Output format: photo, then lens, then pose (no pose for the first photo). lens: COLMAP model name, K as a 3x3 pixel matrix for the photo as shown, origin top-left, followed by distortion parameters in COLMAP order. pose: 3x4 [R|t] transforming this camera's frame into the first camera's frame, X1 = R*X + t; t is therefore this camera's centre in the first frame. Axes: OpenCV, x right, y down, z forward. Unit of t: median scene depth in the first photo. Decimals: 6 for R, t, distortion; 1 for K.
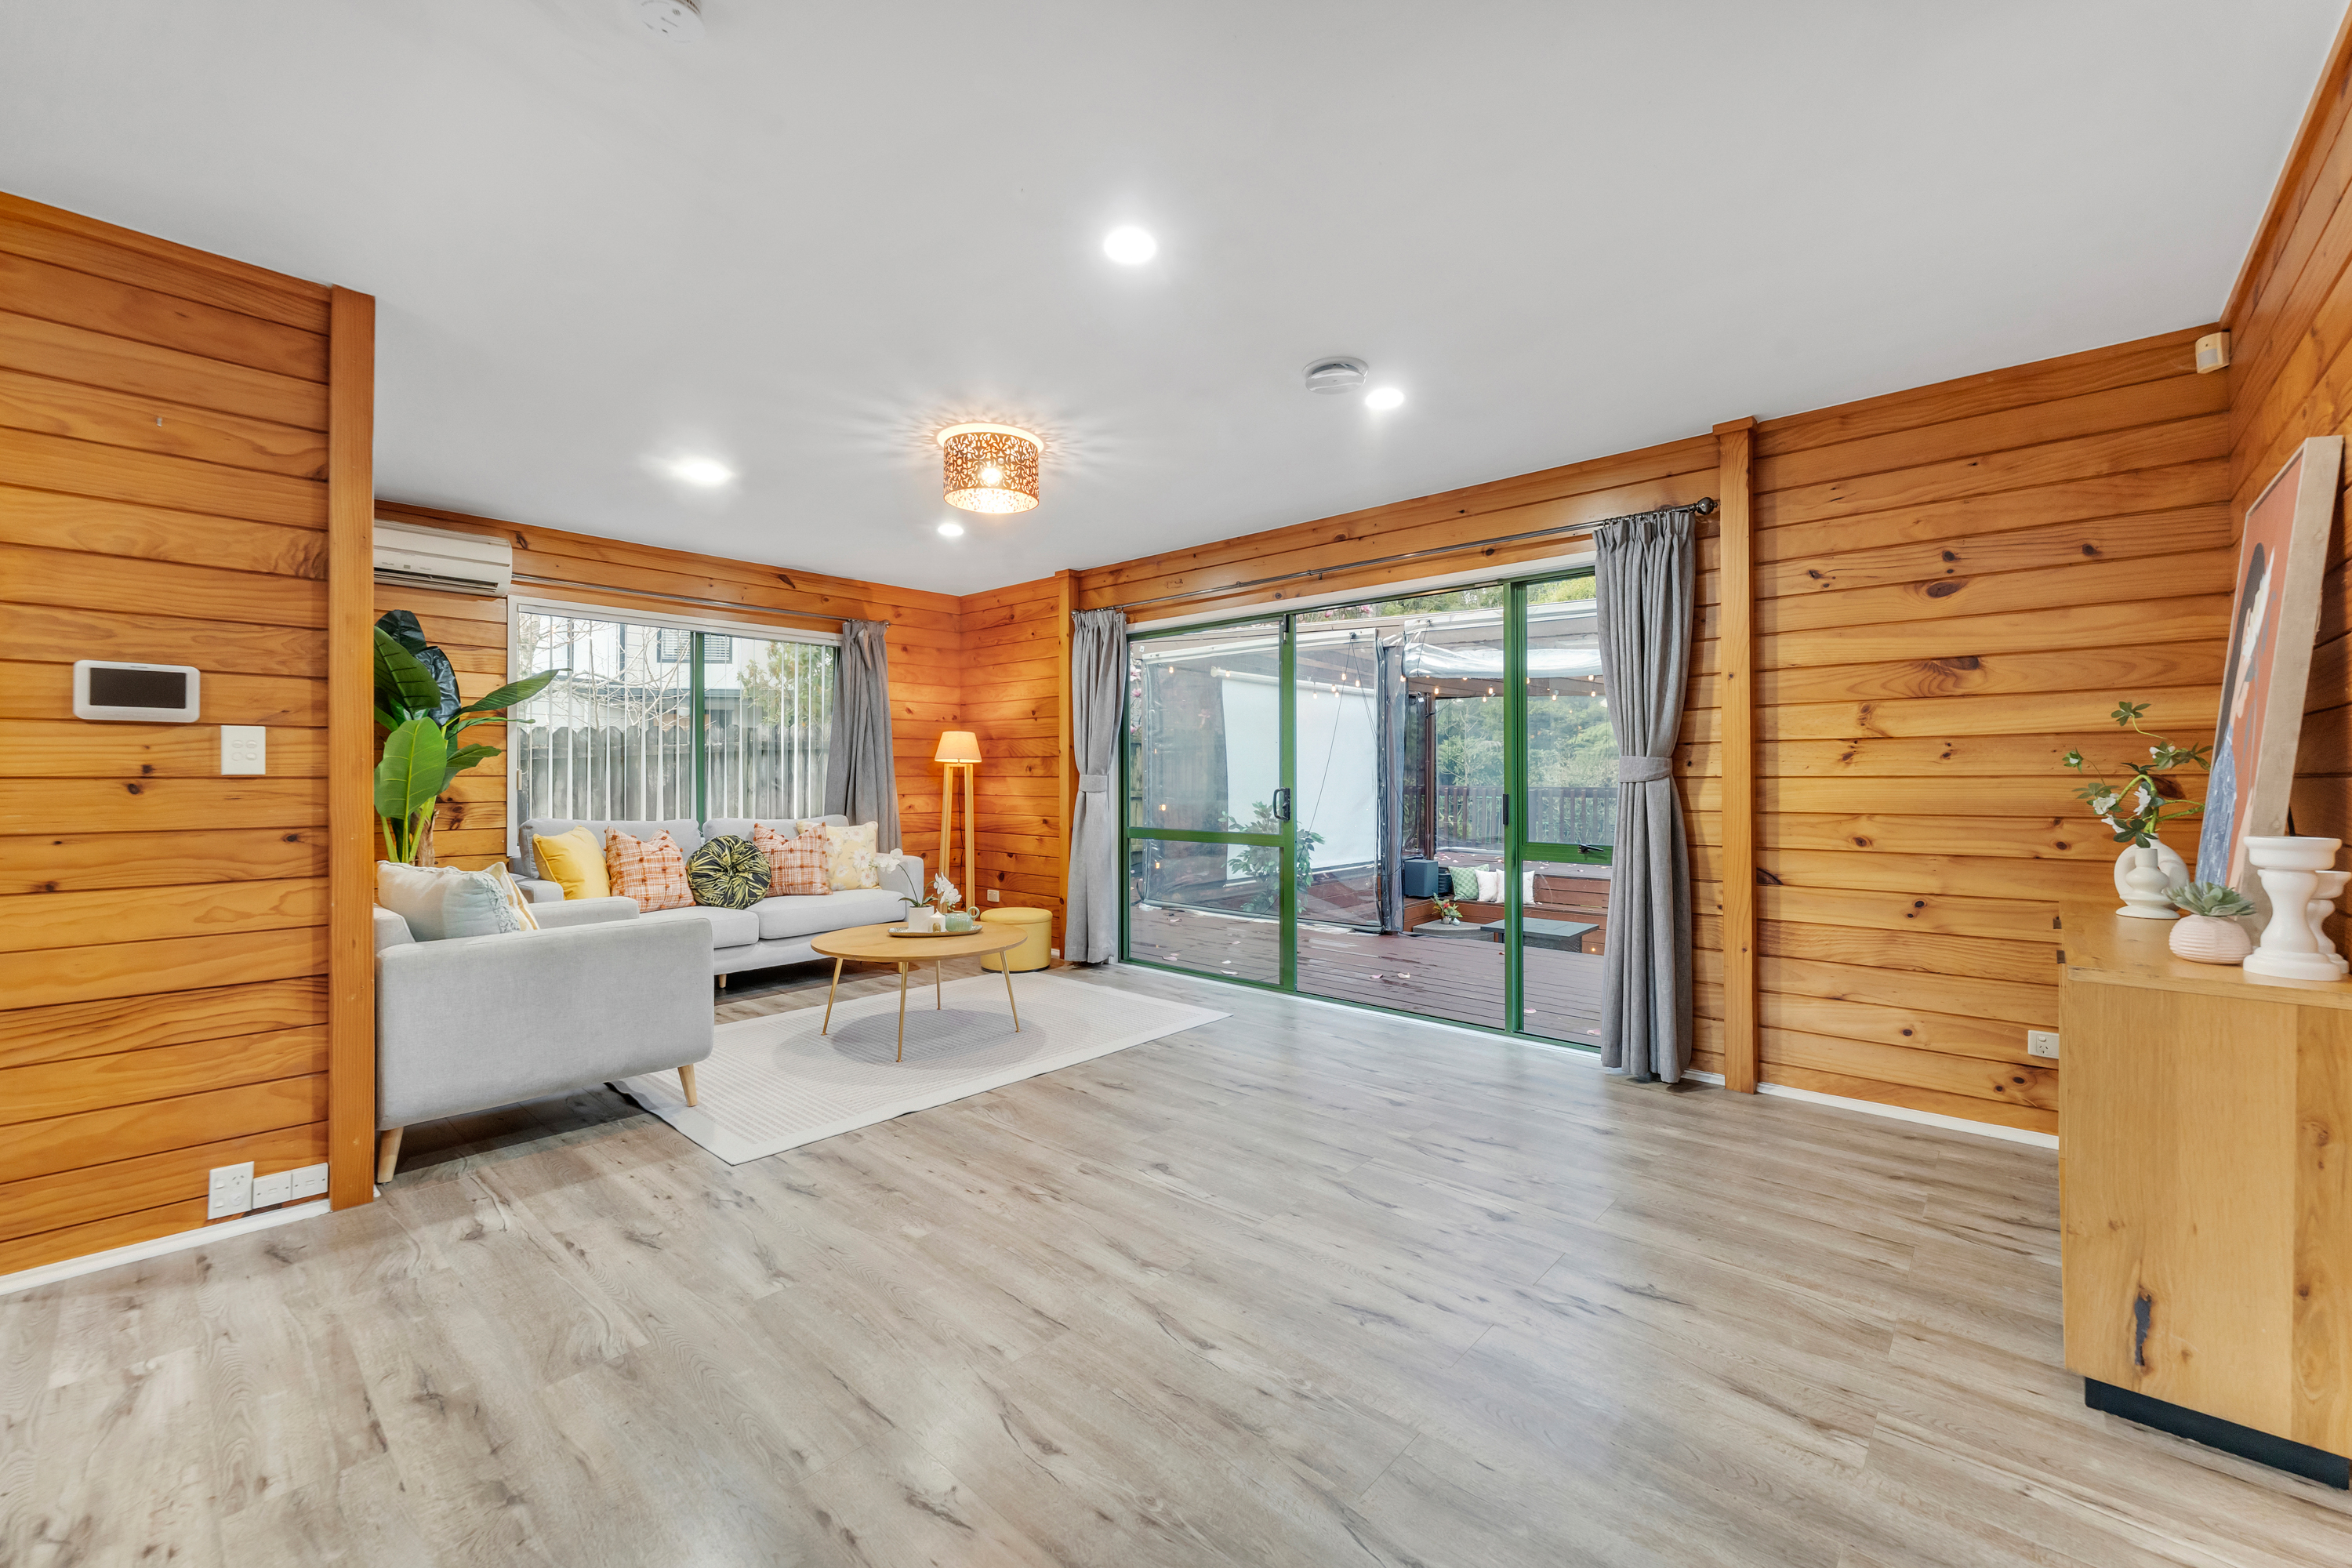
lens RADIAL K [[944.8, 0, 1167.3], [0, 944.8, 773.5], [0, 0, 1]] dist [-0.002338, -0.000894]
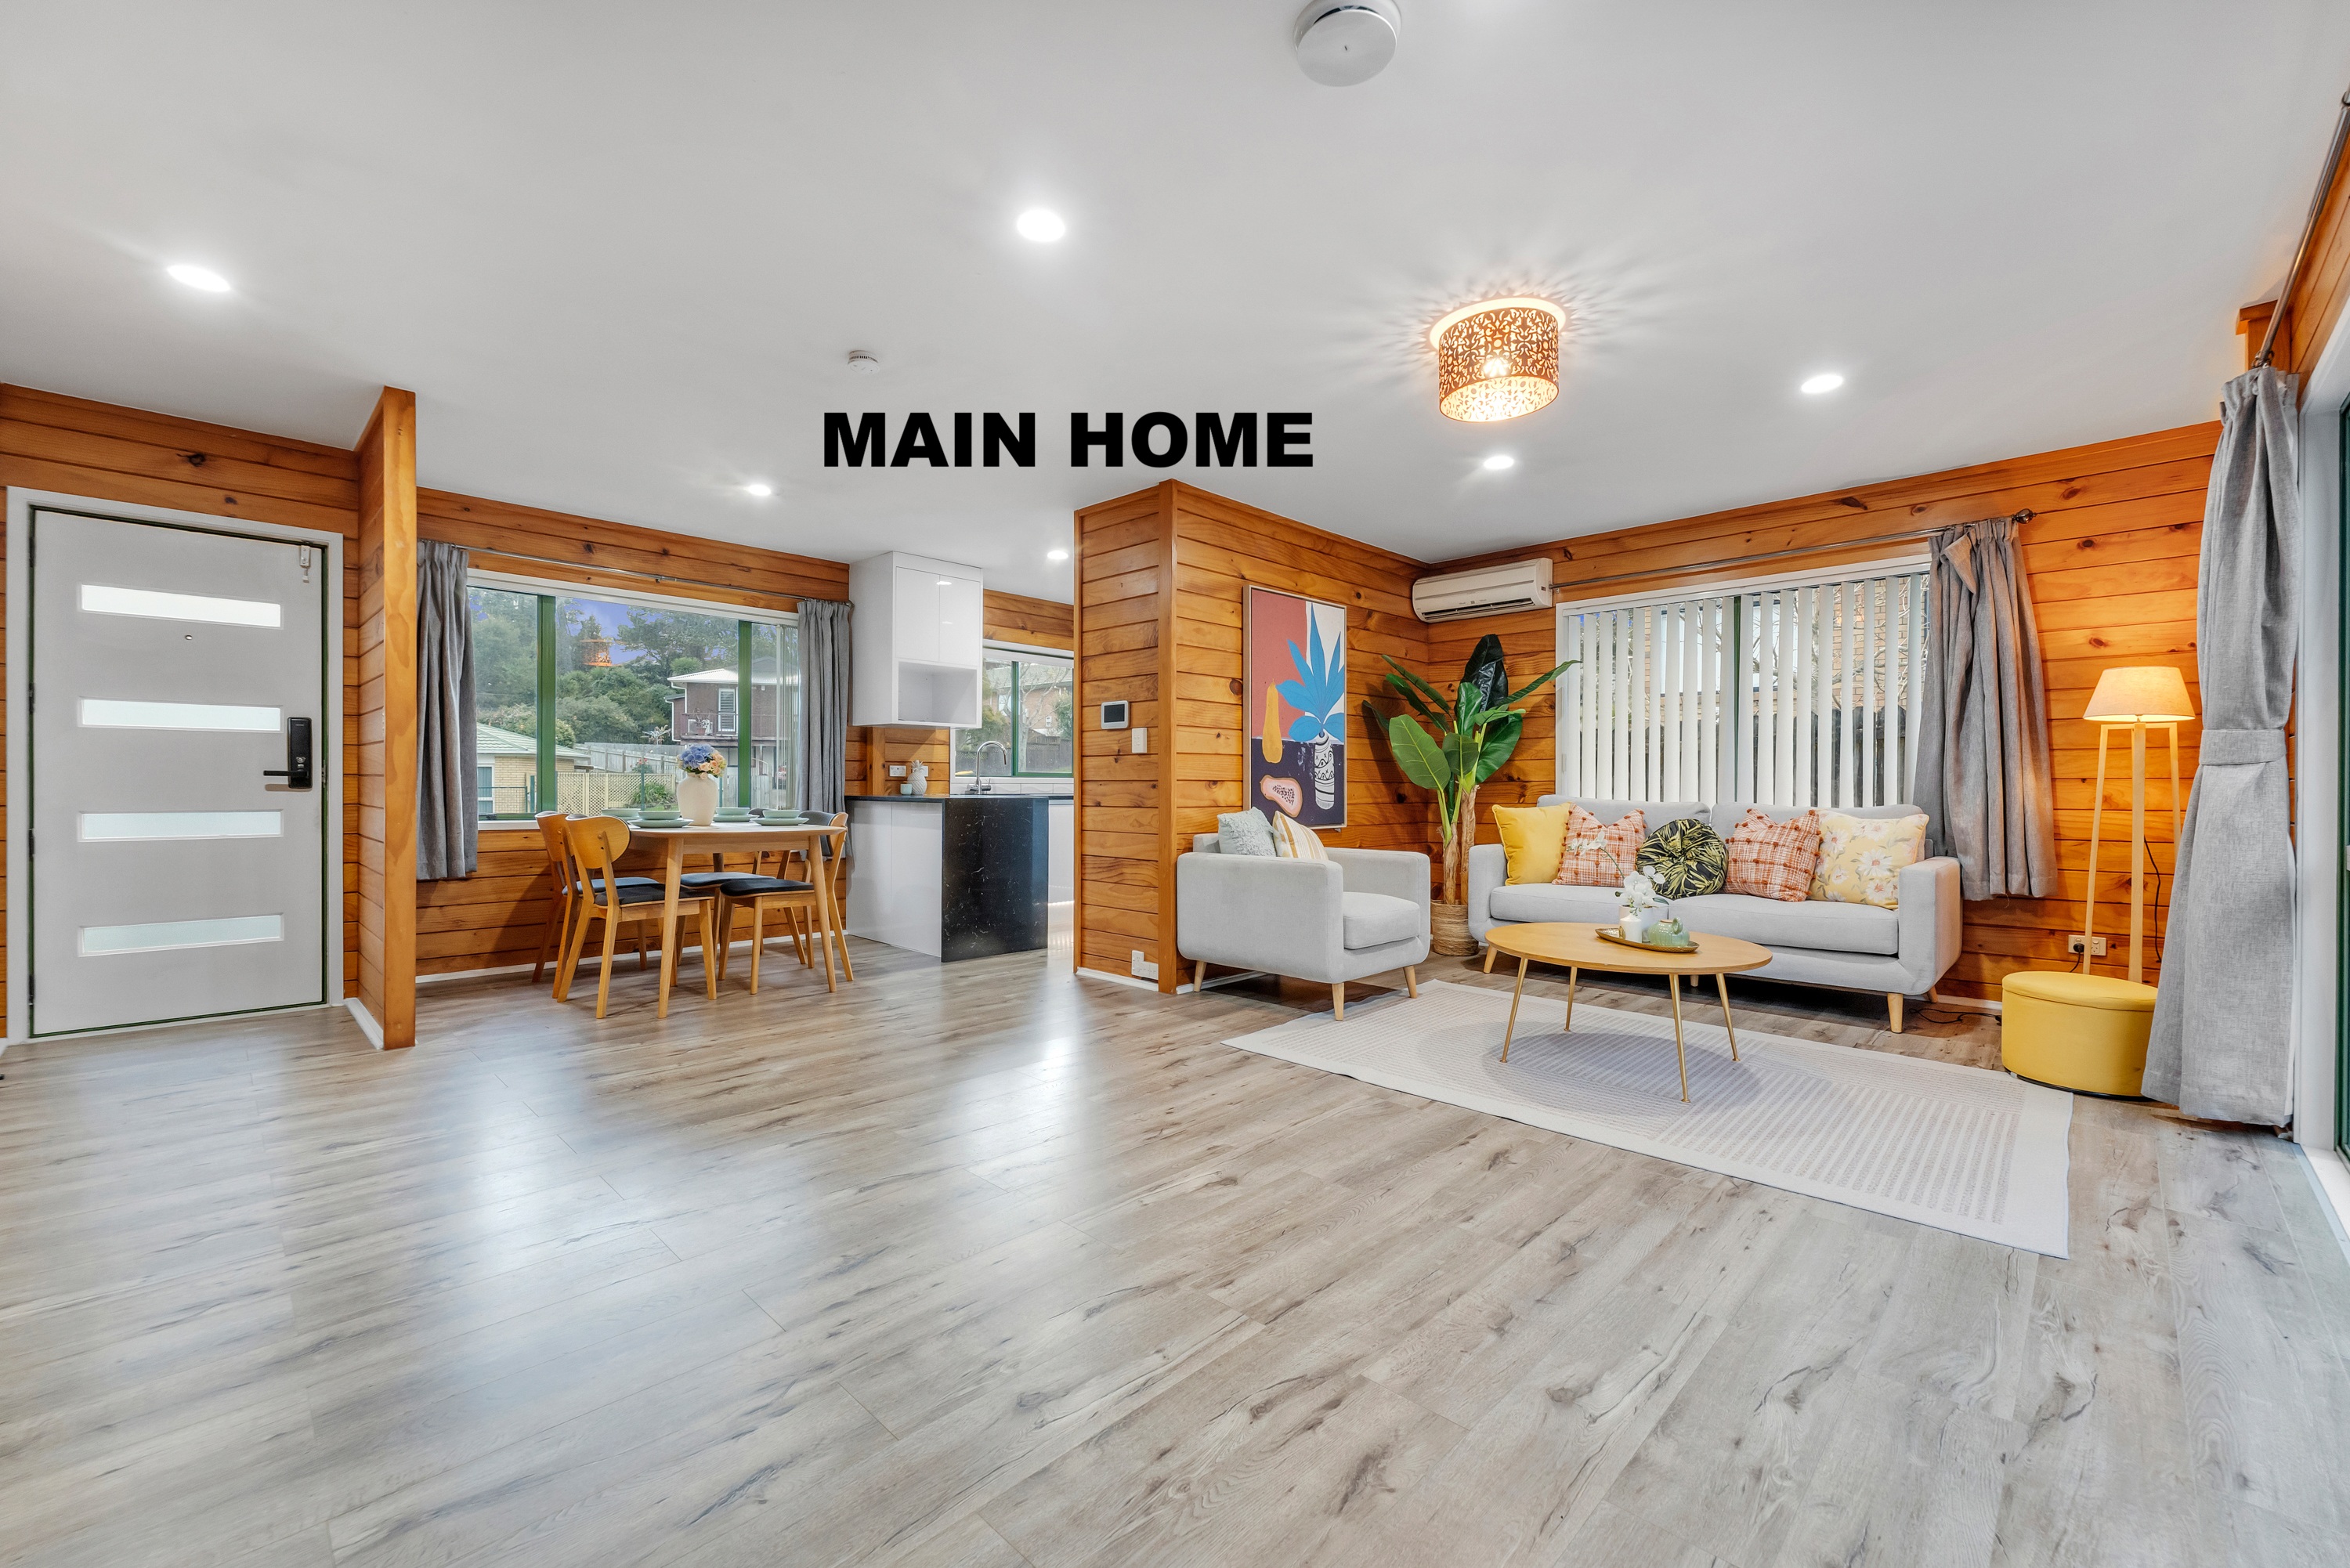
lens RADIAL K [[944.0, 0, 1168.4], [0, 944.0, 790.9], [0, 0, 1]] dist [-0.002338, -0.000894]
pose [[-0.036801, 0.007525, -0.999294, 0.773133], [0.002439, 0.999969, 0.007440, 0.051669], [0.999320, -0.002163, -0.036818, 0.894946]]
